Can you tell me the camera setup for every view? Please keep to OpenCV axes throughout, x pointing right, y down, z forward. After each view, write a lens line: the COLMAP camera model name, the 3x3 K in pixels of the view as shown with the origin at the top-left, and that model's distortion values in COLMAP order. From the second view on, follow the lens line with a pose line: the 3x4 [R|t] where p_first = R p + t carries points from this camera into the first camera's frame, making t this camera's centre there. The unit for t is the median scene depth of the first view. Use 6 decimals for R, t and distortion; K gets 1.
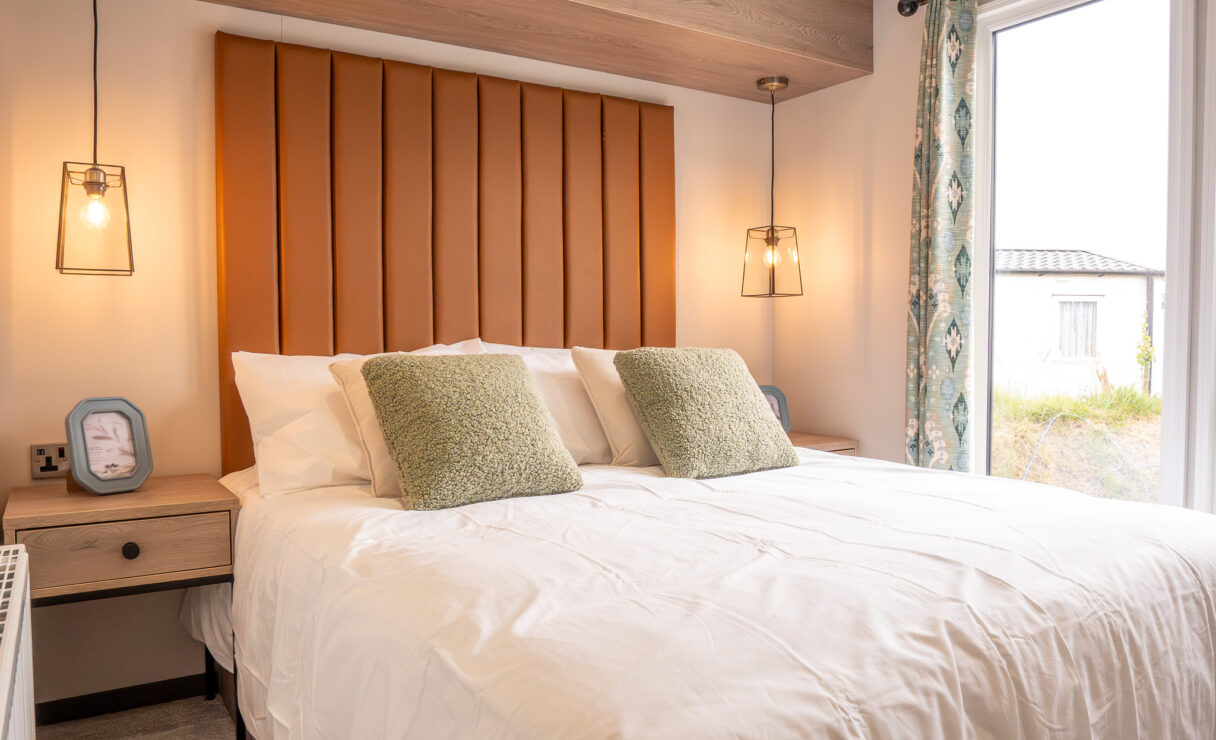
lens RADIAL K [[872.5, 0, 614.3], [0, 872.5, 367.9], [0, 0, 1]] dist [-0.071352, 0.036084]
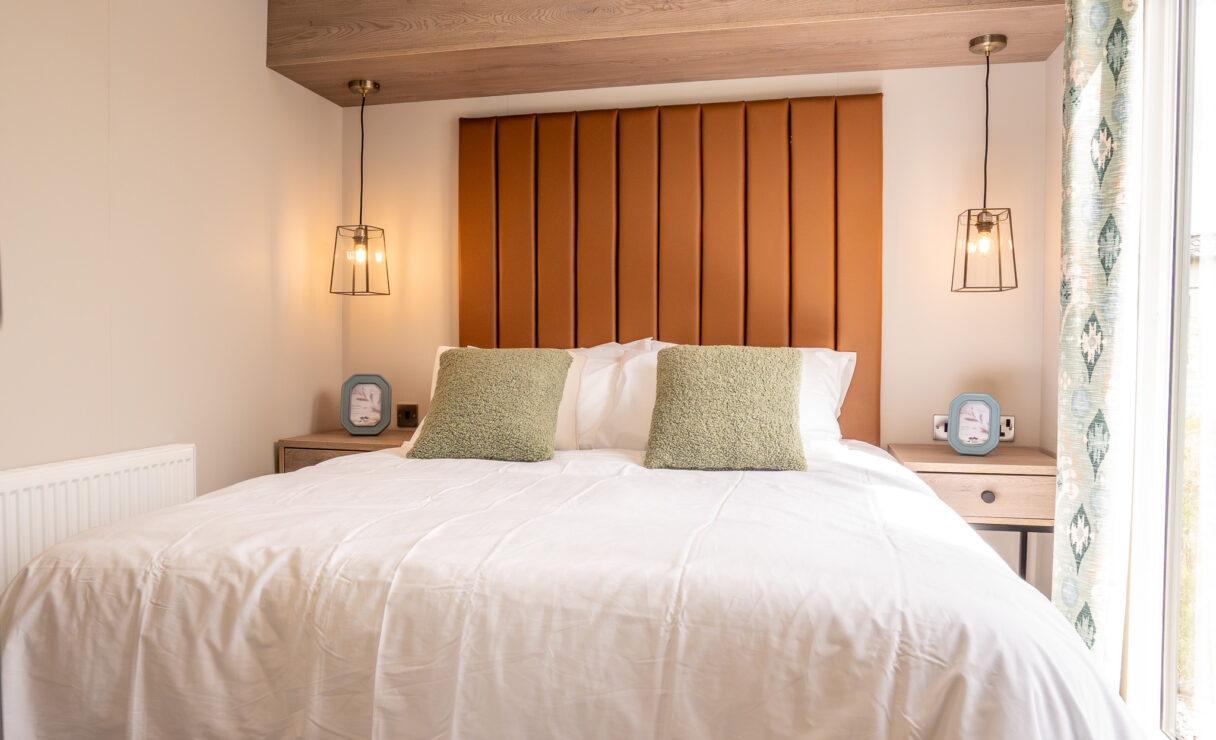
lens RADIAL K [[872.5, 0, 614.3], [0, 872.5, 367.9], [0, 0, 1]] dist [-0.071352, 0.036084]
pose [[0.693353, 0.024997, -0.720165, 0.645861], [-0.029896, 0.999536, 0.005912, 0.000551], [0.719978, 0.017431, 0.693778, 0.171747]]
